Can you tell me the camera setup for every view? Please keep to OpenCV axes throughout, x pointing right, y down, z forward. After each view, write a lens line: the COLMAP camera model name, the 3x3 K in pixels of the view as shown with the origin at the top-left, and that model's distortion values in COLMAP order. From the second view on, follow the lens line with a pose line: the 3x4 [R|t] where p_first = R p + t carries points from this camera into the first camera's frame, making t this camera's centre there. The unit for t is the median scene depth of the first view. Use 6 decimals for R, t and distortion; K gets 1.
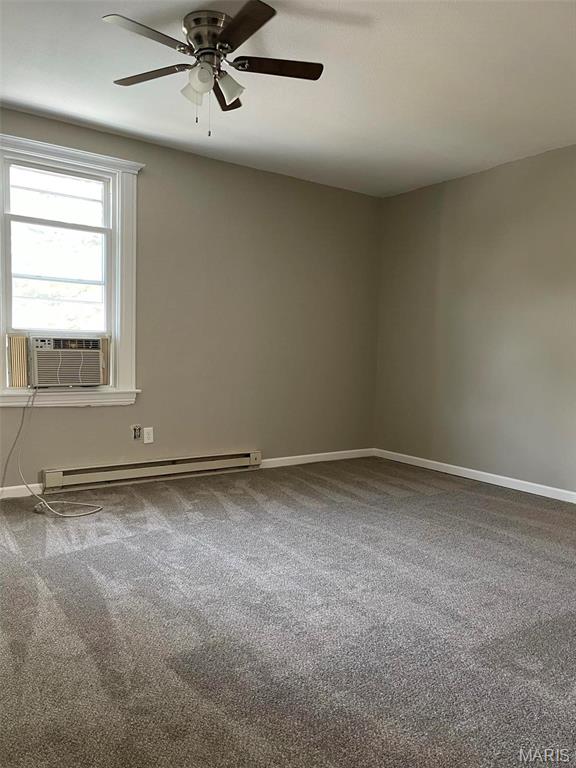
lens RADIAL K [[579.9, 0, 291.3], [0, 579.9, 386.8], [0, 0, 1]] dist [0.069924, -0.089174]
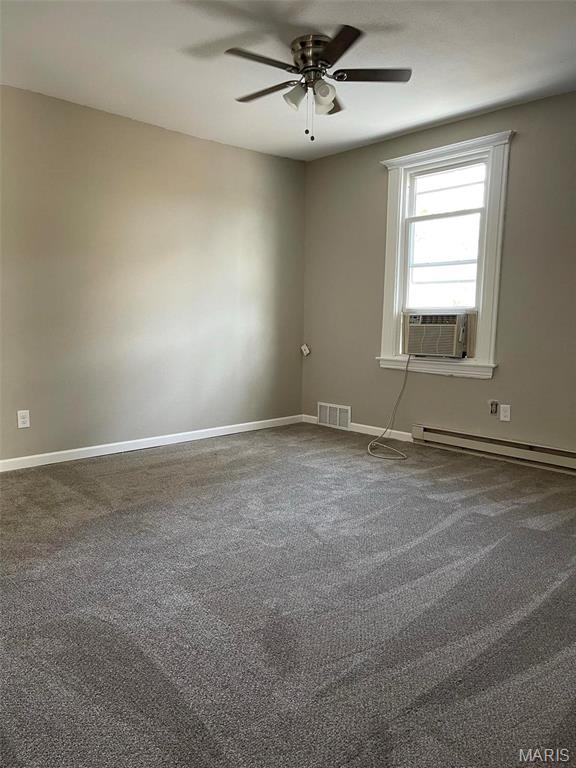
lens RADIAL K [[579.9, 0, 291.3], [0, 579.9, 386.8], [0, 0, 1]] dist [0.069924, -0.089174]
pose [[0.143065, 0.090905, -0.985530, 0.705307], [-0.074625, 0.993929, 0.080847, -0.012543], [0.986896, 0.061978, 0.148980, 0.539180]]
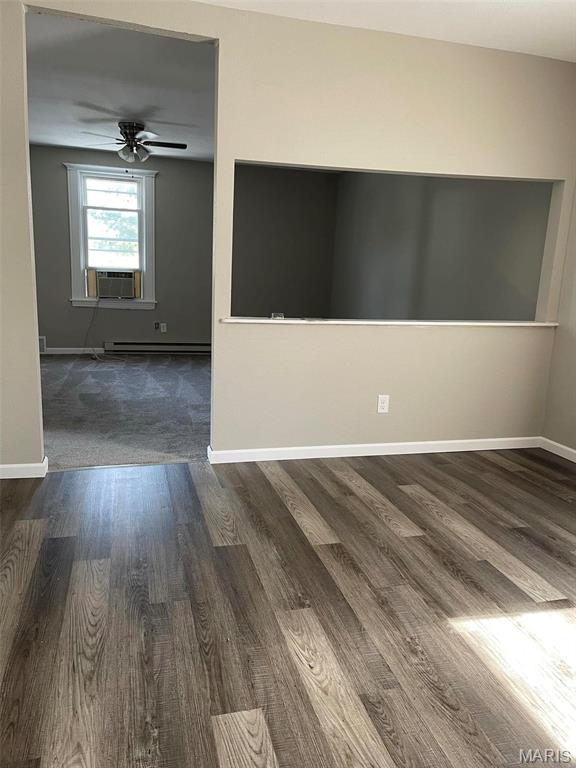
lens RADIAL K [[579.9, 0, 291.3], [0, 579.9, 386.8], [0, 0, 1]] dist [0.069924, -0.089174]
pose [[0.945938, 0.074197, -0.315747, 0.747429], [-0.036908, 0.991783, 0.122488, 0.032041], [0.322241, -0.104213, 0.940904, -0.603677]]
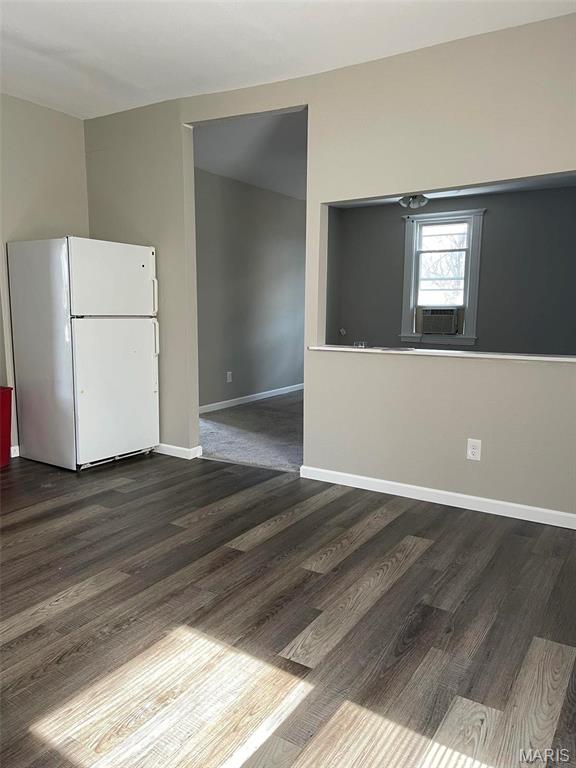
lens RADIAL K [[579.9, 0, 291.3], [0, 579.9, 386.8], [0, 0, 1]] dist [0.069924, -0.089174]
pose [[0.392886, 0.108149, -0.913206, 1.219374], [-0.055018, 0.994046, 0.094052, 0.019922], [0.917940, 0.013291, 0.396496, -0.235124]]
